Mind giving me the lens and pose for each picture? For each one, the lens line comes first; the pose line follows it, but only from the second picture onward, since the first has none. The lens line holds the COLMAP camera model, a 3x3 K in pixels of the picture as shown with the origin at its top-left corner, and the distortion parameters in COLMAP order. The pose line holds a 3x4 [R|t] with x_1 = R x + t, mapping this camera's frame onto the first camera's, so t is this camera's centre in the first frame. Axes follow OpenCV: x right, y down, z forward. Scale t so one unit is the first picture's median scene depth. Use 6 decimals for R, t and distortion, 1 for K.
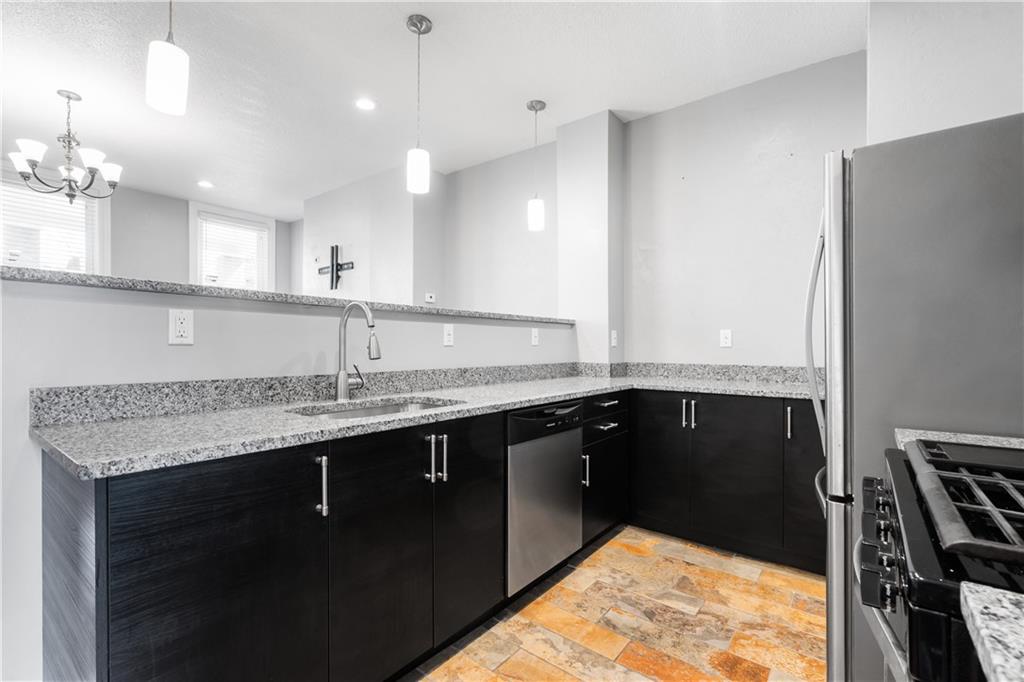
lens RADIAL K [[464.7, 0, 510.5], [0, 464.7, 344.2], [0, 0, 1]] dist [0.001928, 0.000106]
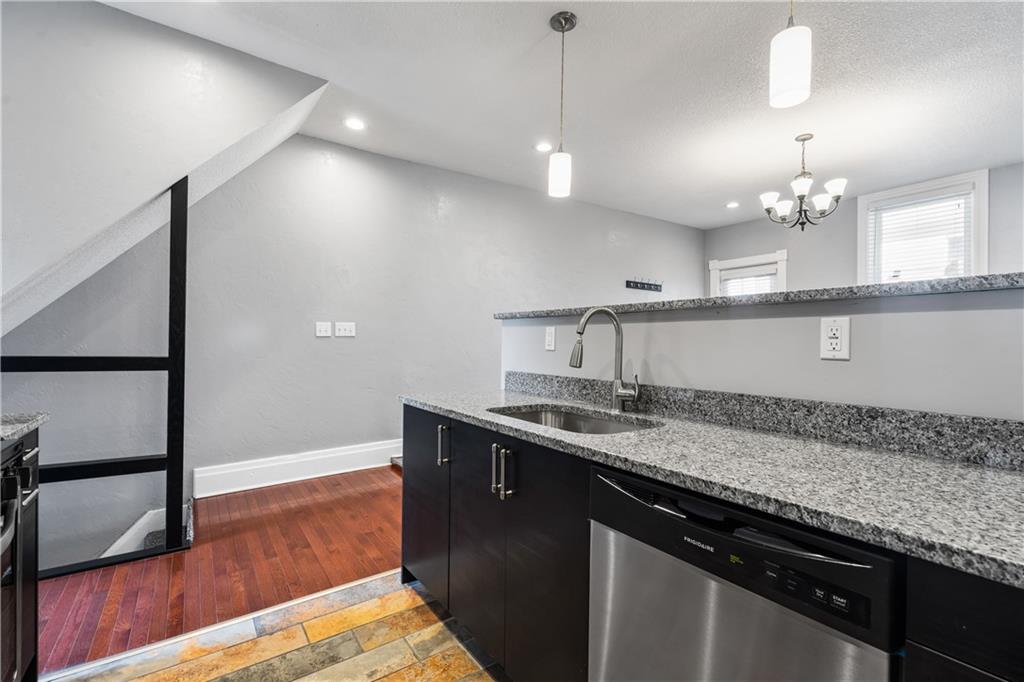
lens RADIAL K [[464.7, 0, 511.9], [0, 464.7, 340.0], [0, 0, 1]] dist [0.001928, 0.000106]
pose [[-0.297138, -0.015797, -0.954704, 0.739565], [-0.010975, 0.999854, -0.013129, -0.010954], [0.954772, 0.006577, -0.297268, 1.286794]]
